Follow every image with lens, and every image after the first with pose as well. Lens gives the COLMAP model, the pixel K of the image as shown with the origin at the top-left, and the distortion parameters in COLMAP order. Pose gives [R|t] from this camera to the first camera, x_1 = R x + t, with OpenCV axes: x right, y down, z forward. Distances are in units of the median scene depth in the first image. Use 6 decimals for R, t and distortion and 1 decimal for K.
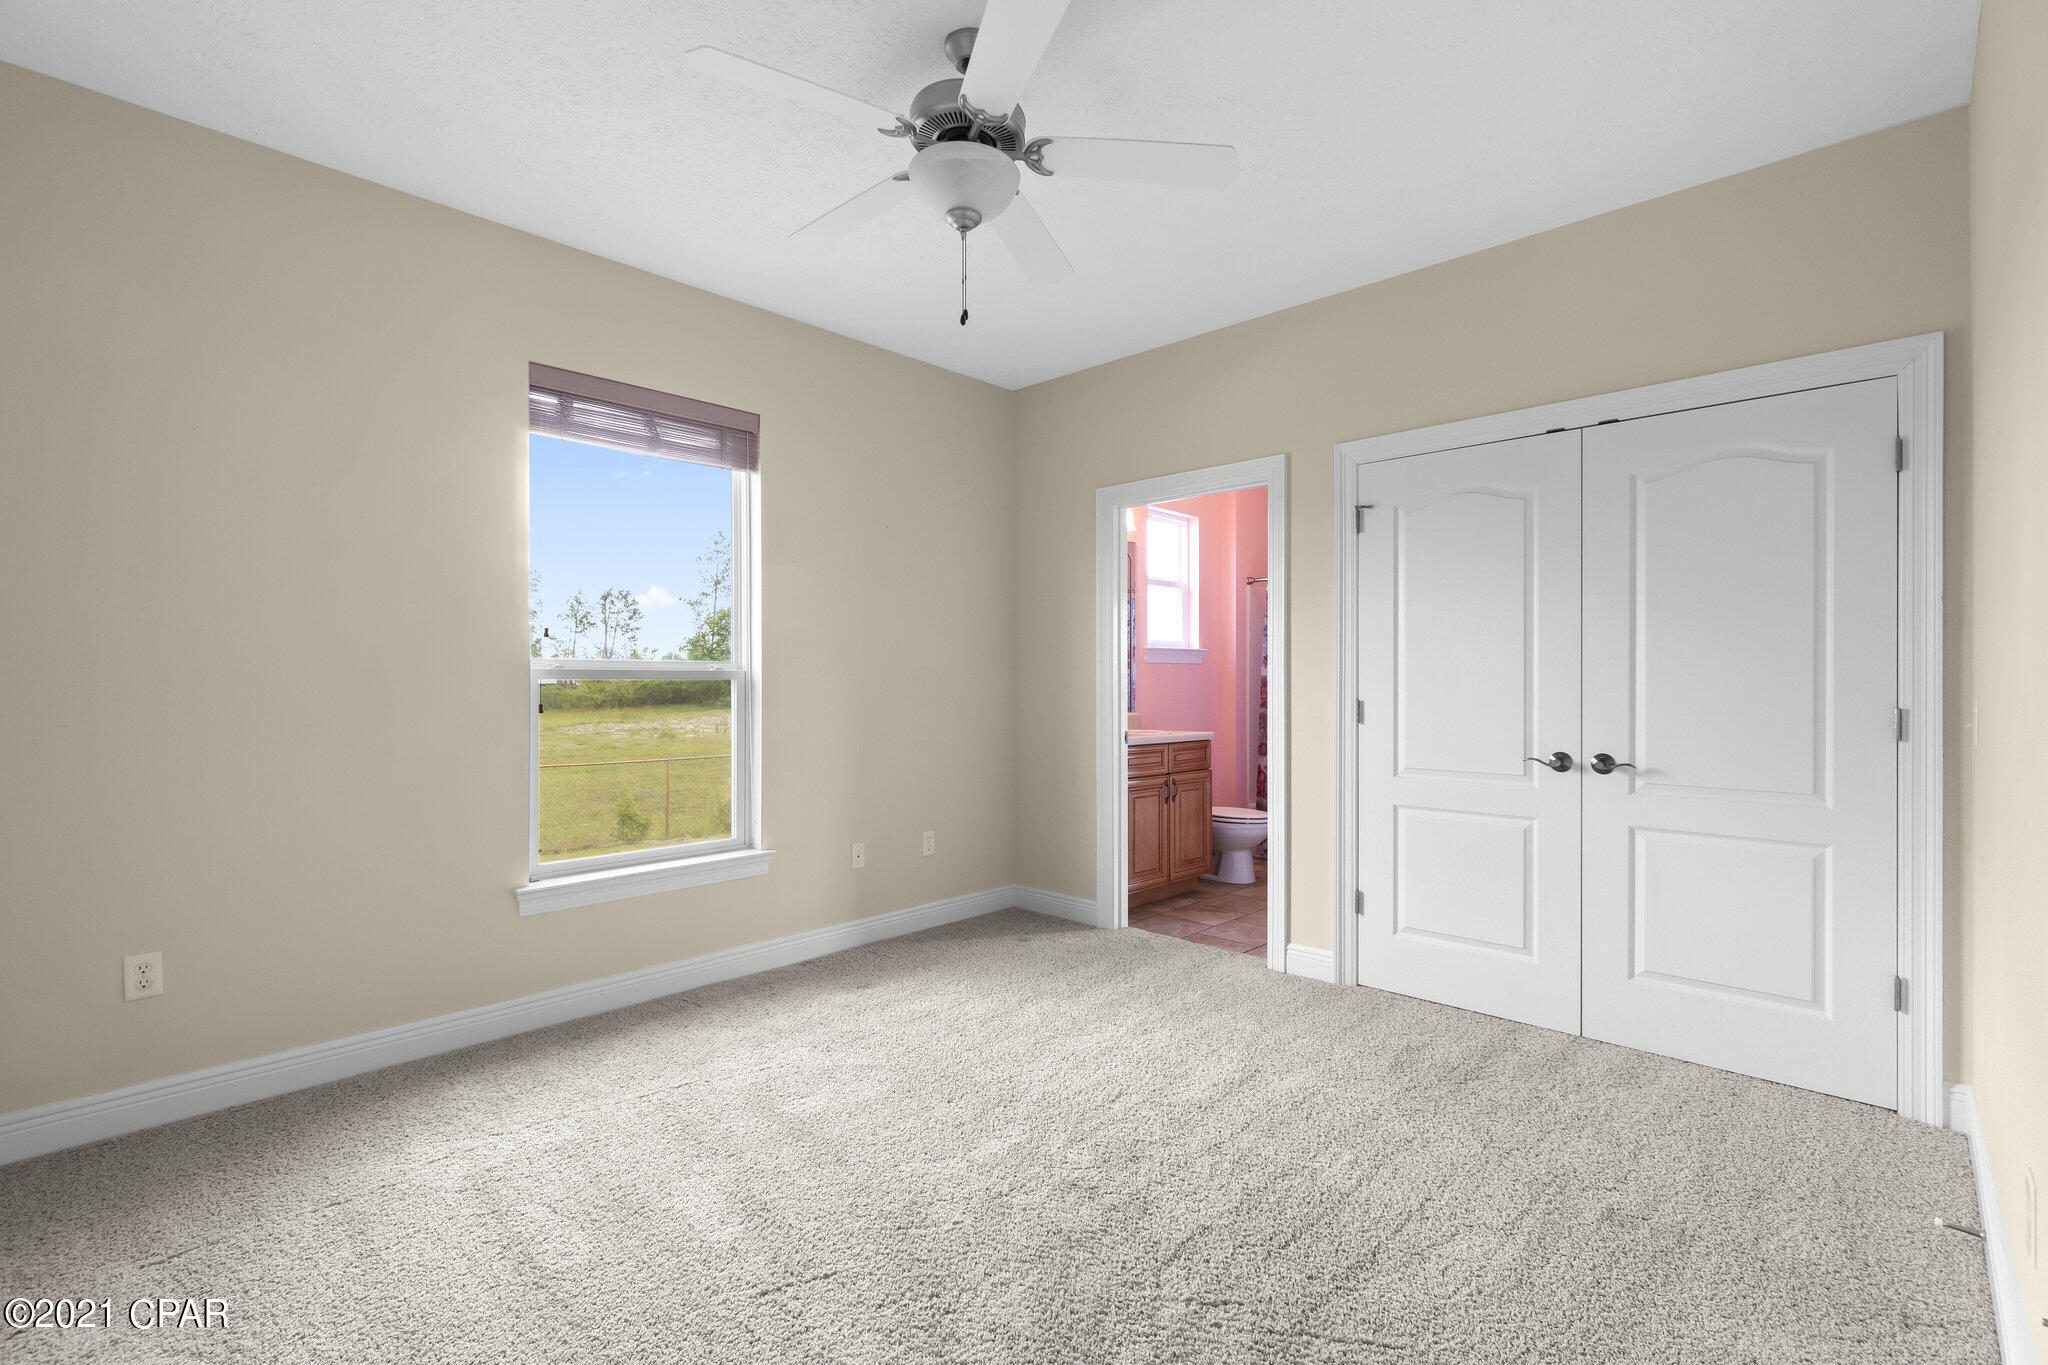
lens RADIAL K [[885.2, 0, 1027.3], [0, 885.2, 683.3], [0, 0, 1]] dist [-0.006767, 0.000012]
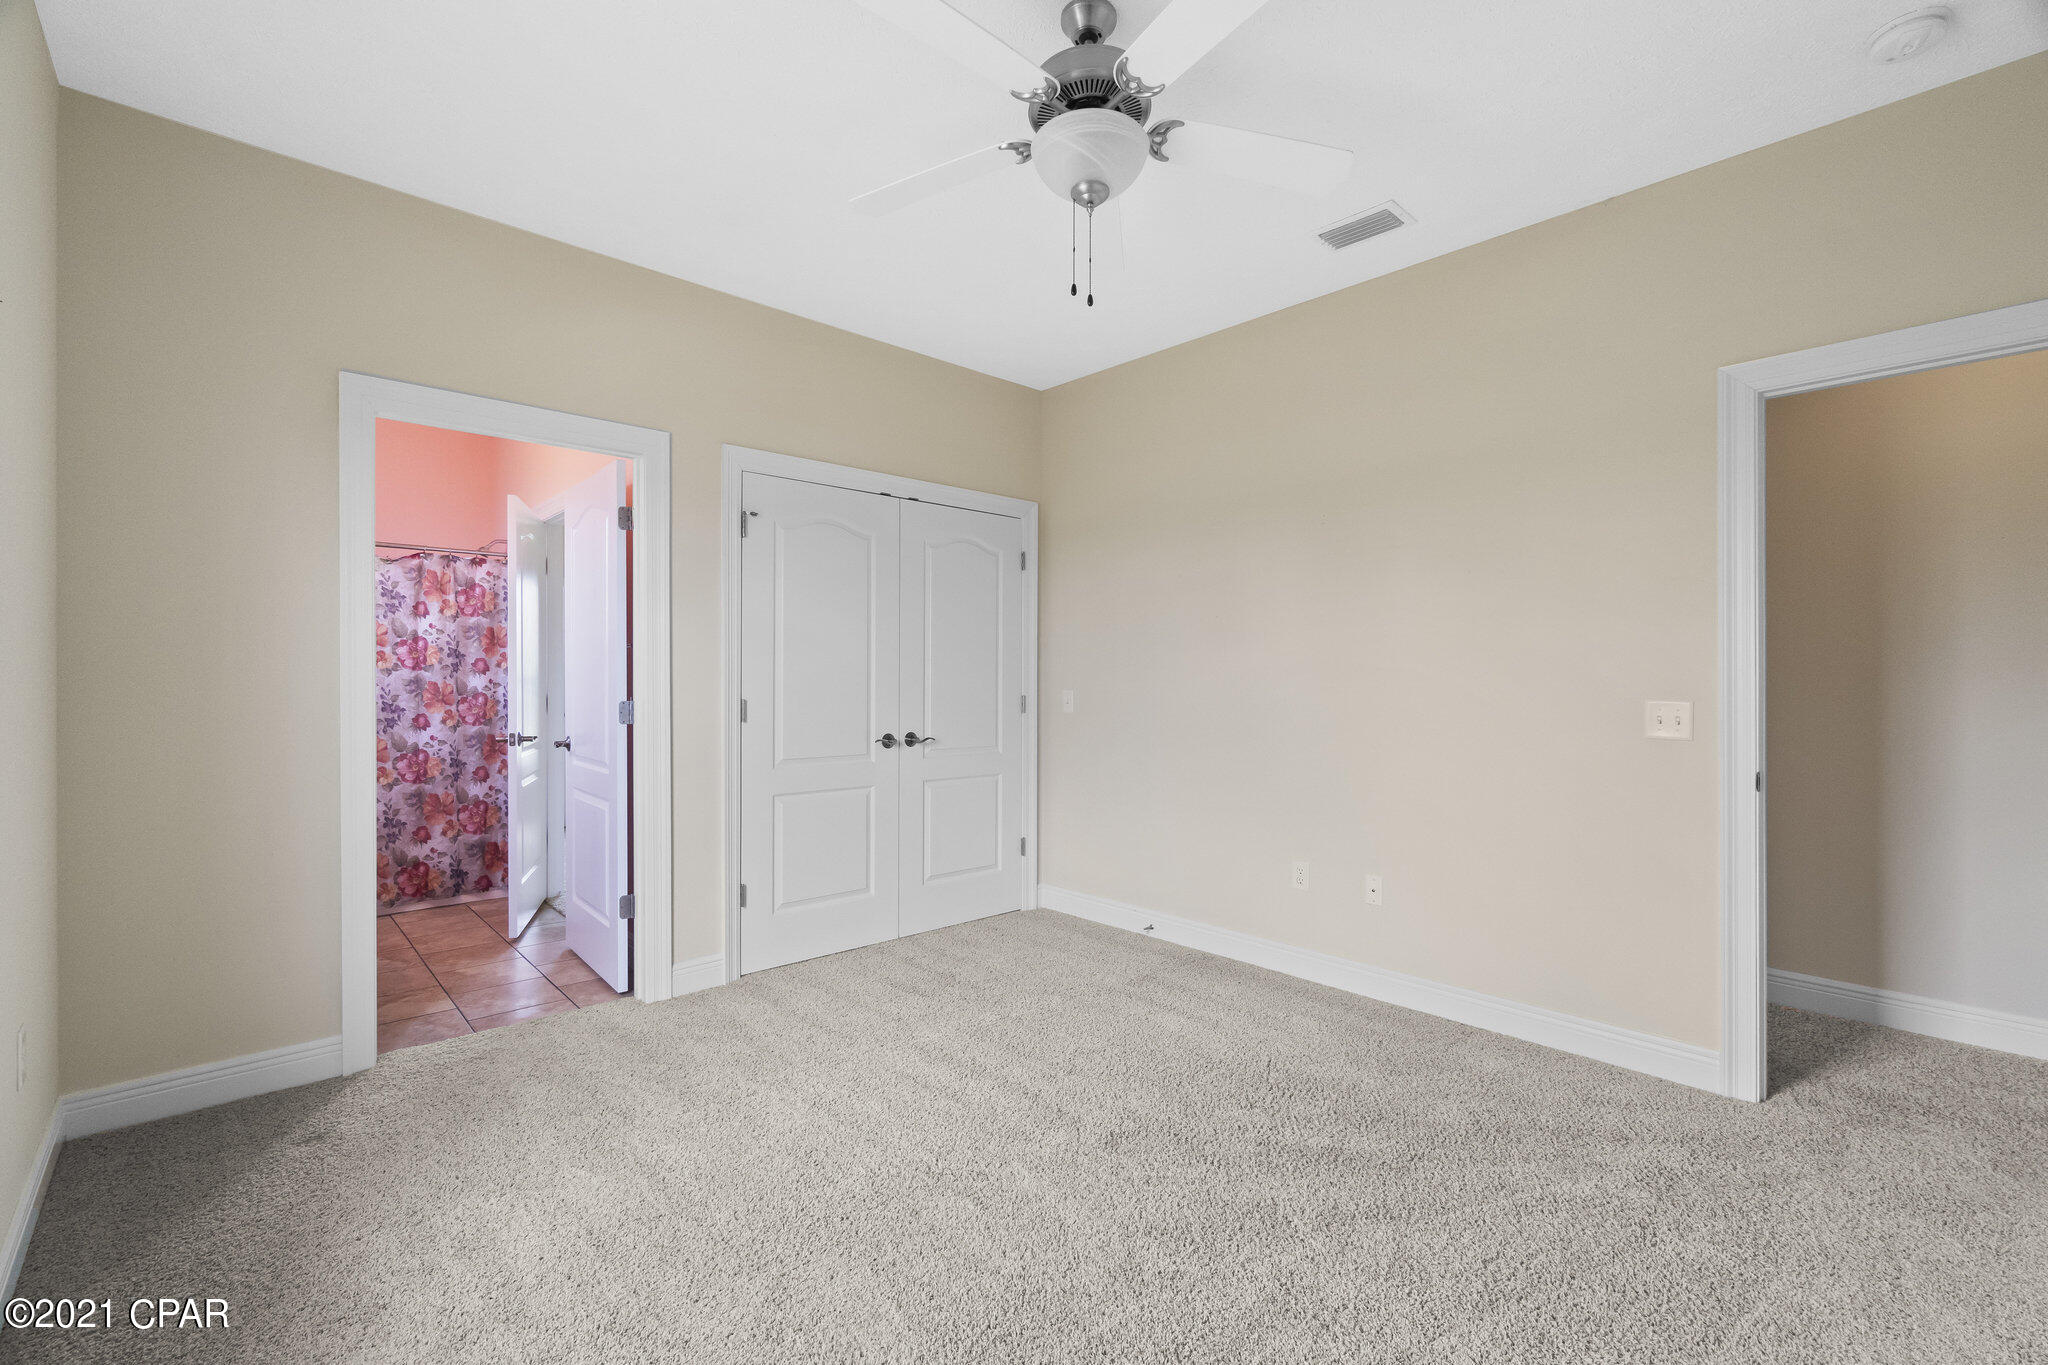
lens RADIAL K [[882.9, 0, 1017.7], [0, 882.9, 669.9], [0, 0, 1]] dist [-0.014371, -0.000437]
pose [[0.074642, 0.005082, 0.997197, -0.742842], [-0.003992, 0.999981, -0.004797, -0.014063], [-0.997202, -0.003623, 0.074661, 0.715966]]
